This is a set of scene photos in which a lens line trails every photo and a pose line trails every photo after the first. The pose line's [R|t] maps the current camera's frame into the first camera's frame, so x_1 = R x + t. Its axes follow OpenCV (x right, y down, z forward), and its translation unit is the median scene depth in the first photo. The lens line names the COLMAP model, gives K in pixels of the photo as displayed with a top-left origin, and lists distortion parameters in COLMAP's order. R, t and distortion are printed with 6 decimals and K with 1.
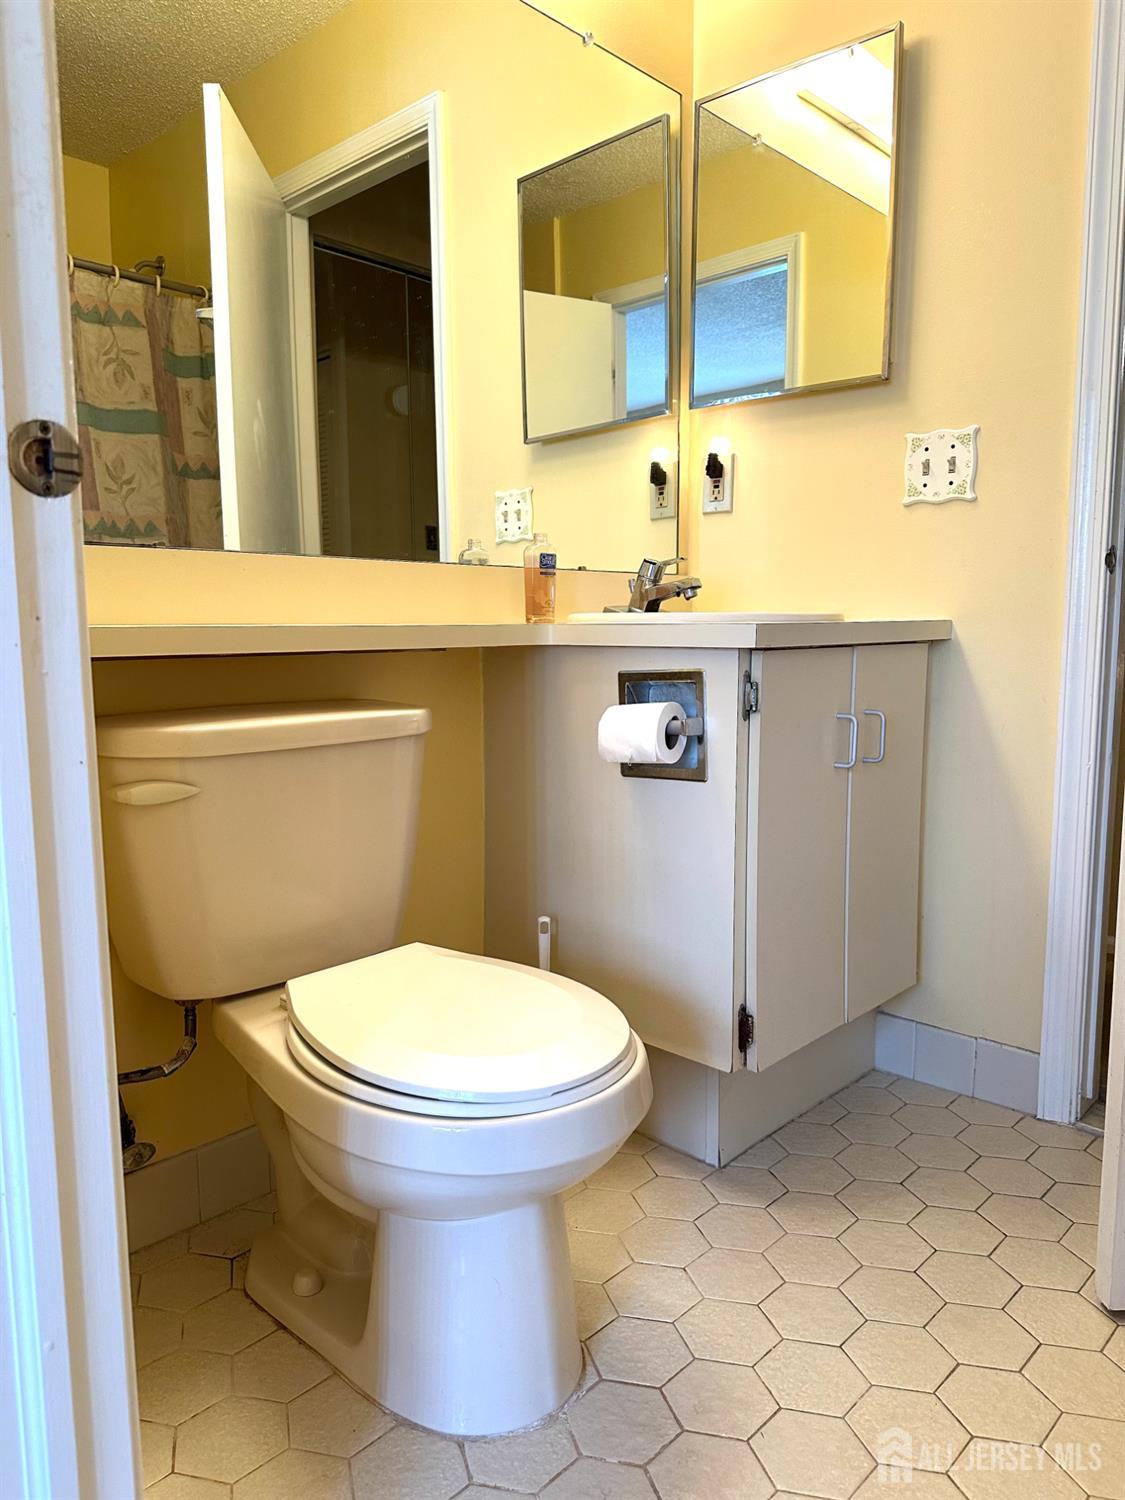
lens RADIAL K [[1056.7, 0, 563.0], [0, 1056.7, 752.0], [0, 0, 1]] dist [0.003538, 0.000429]
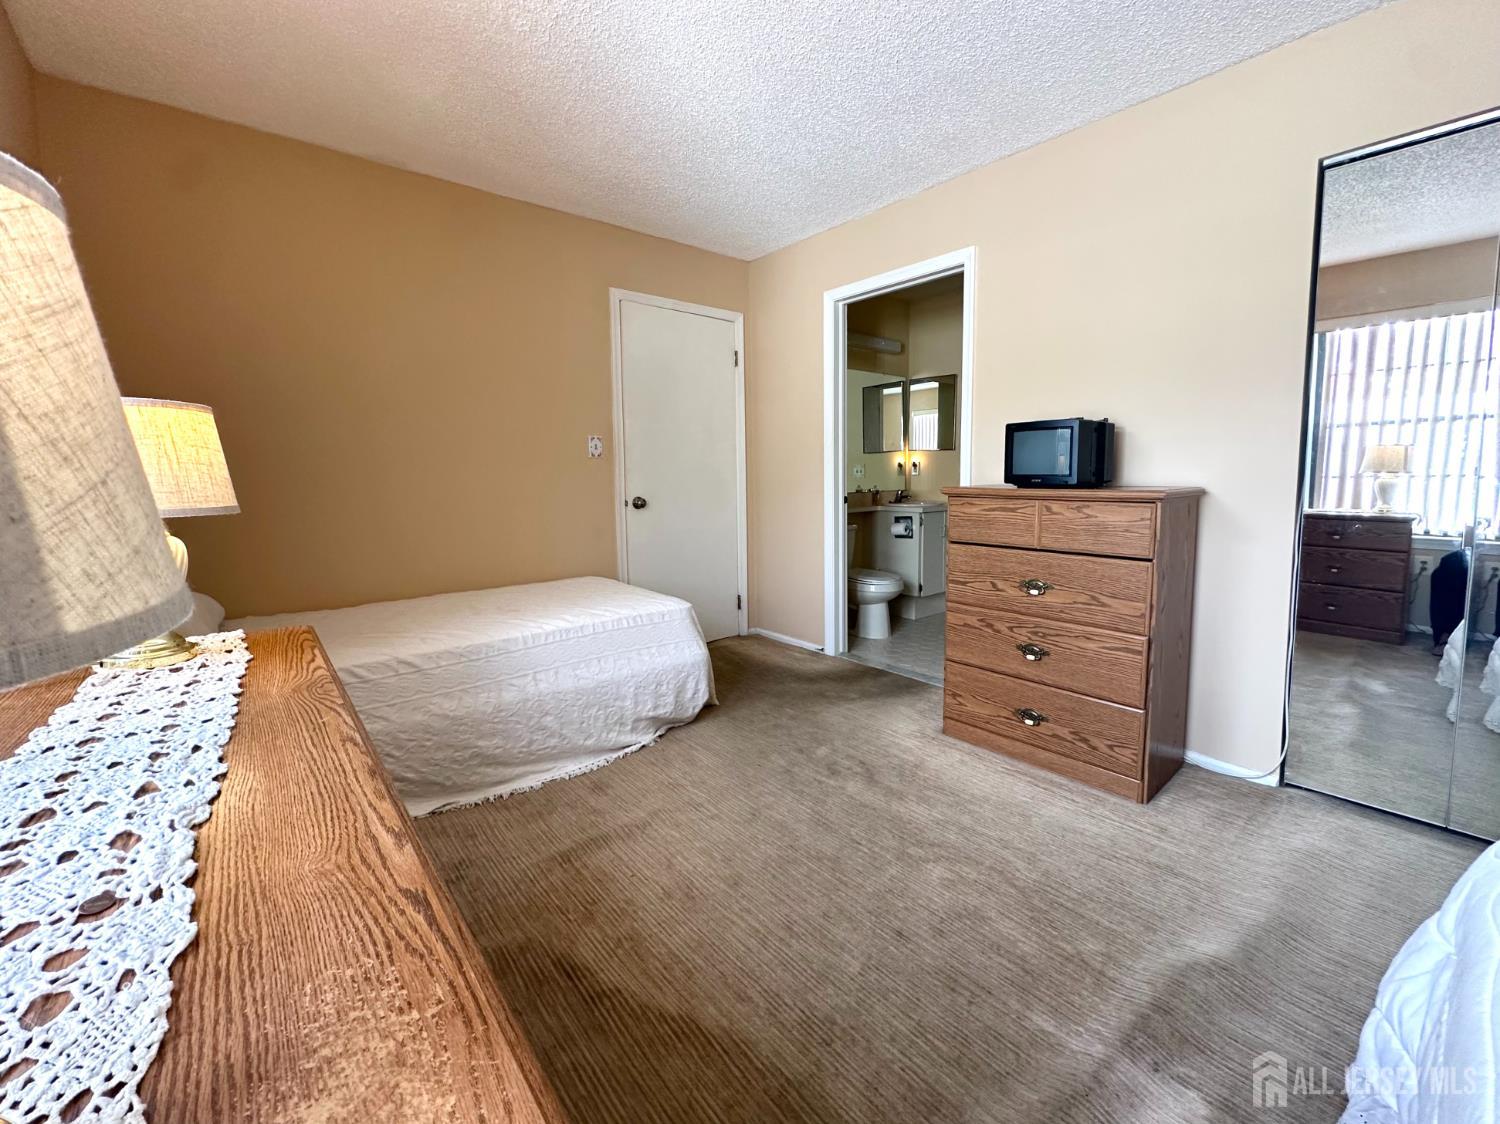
lens RADIAL K [[606.6, 0, 750.1], [0, 606.6, 555.9], [0, 0, 1]] dist [-0.004049, 0.000278]
pose [[0.993189, 0.005916, -0.116368, -0.300829], [-0.004828, 0.999942, 0.009625, 0.087427], [0.116418, -0.008997, 0.993160, -1.979342]]
